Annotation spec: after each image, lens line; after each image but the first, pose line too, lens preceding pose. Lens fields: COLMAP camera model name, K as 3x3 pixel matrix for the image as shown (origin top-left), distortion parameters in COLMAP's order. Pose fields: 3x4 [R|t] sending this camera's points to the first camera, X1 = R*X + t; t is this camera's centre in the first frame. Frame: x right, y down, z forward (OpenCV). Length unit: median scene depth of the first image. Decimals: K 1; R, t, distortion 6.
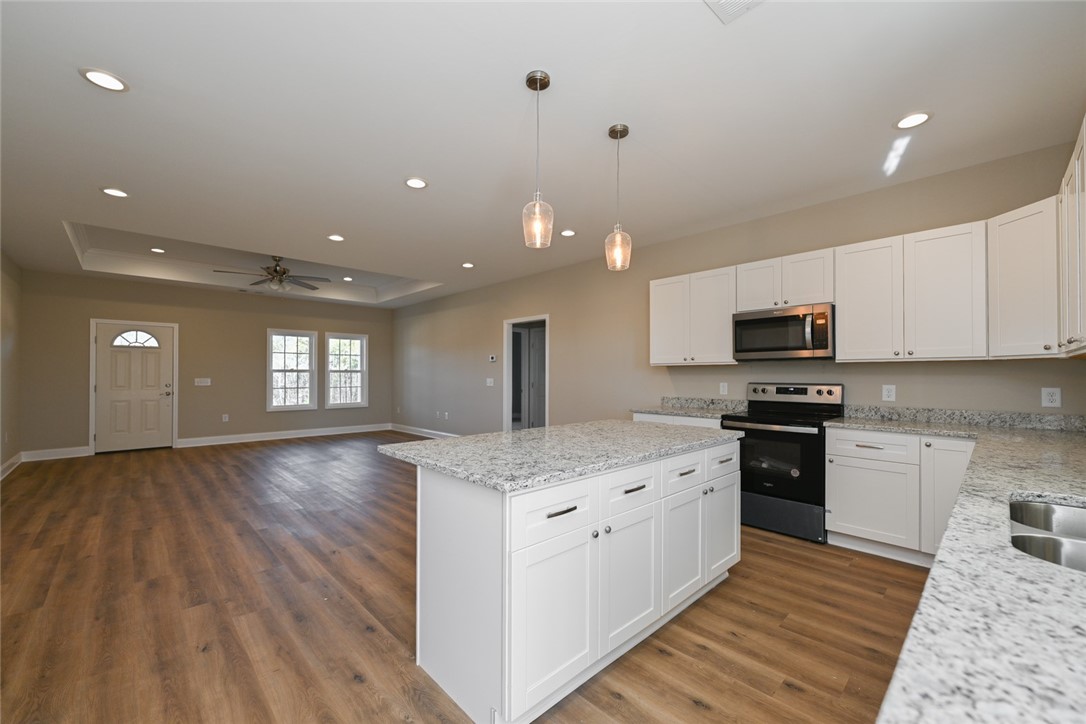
lens RADIAL K [[433.2, 0, 540.7], [0, 433.2, 370.3], [0, 0, 1]] dist [0.000399, -0.000035]
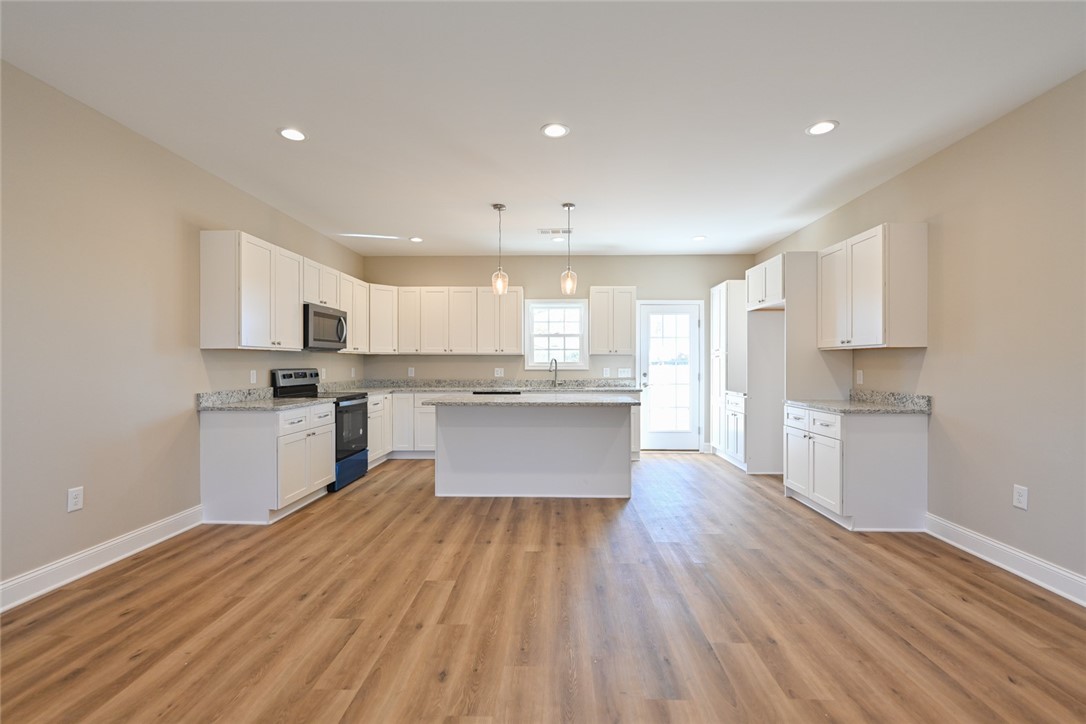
lens RADIAL K [[485.5, 0, 545.3], [0, 485.5, 364.2], [0, 0, 1]] dist [-0.000849, -0.000237]
pose [[-0.705883, -0.003961, 0.708318, -0.459556], [-0.008522, 0.999959, -0.002902, 0.008906], [-0.708277, -0.008085, -0.705888, 0.818930]]
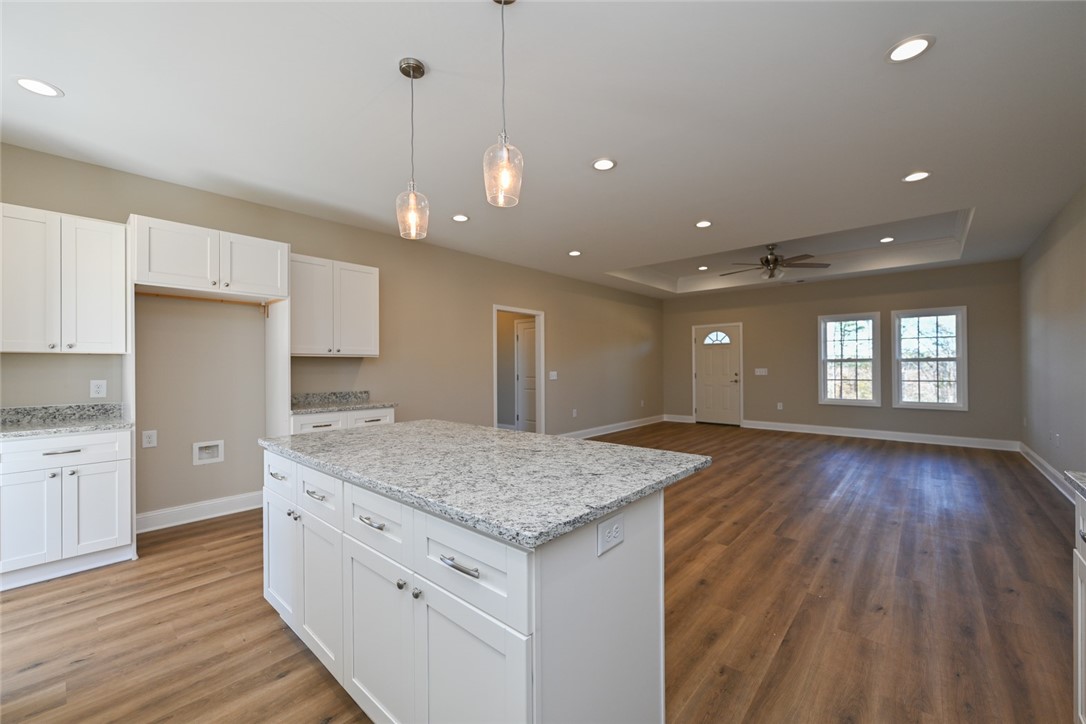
lens RADIAL K [[433.0, 0, 543.0], [0, 433.0, 362.0], [0, 0, 1]] dist [0.000280, -0.000041]
pose [[0.083369, -0.010788, -0.996460, 0.317547], [0.016373, 0.999821, -0.009454, 0.003318], [0.996384, -0.015527, 0.083531, 0.384134]]
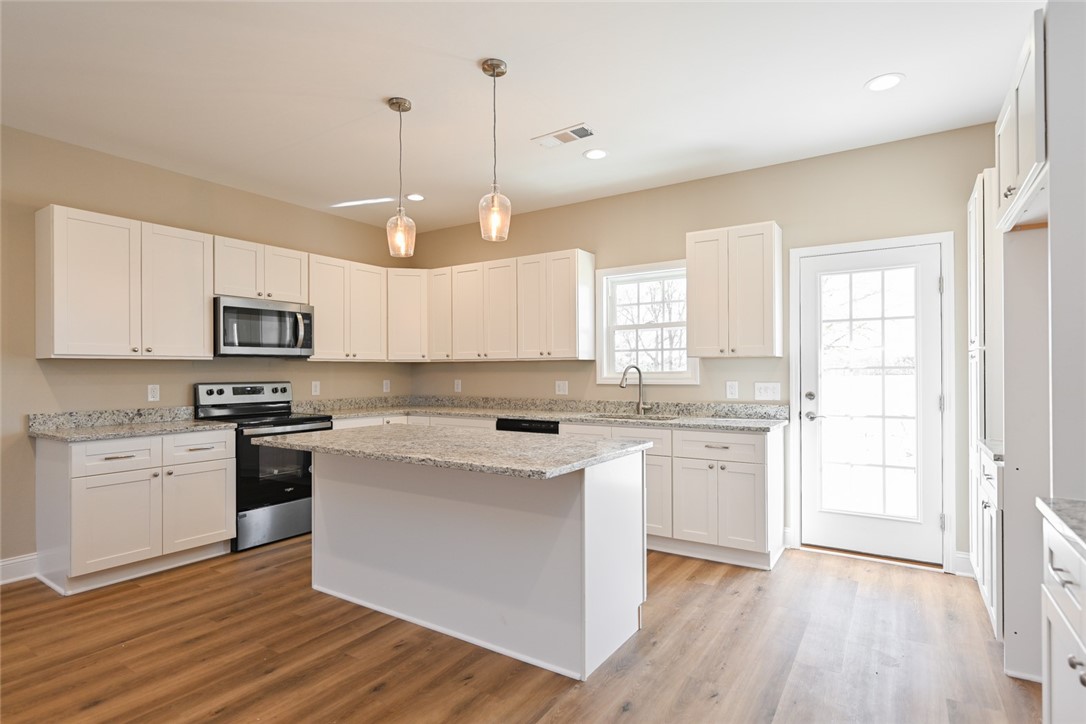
lens RADIAL K [[557.2, 0, 541.6], [0, 557.2, 369.1], [0, 0, 1]] dist [0.000130, 0.000276]
pose [[-0.229043, 0.003289, 0.973411, -0.395050], [-0.005208, 0.999976, -0.004604, 0.002470], [-0.973402, -0.006124, -0.229020, 0.375885]]
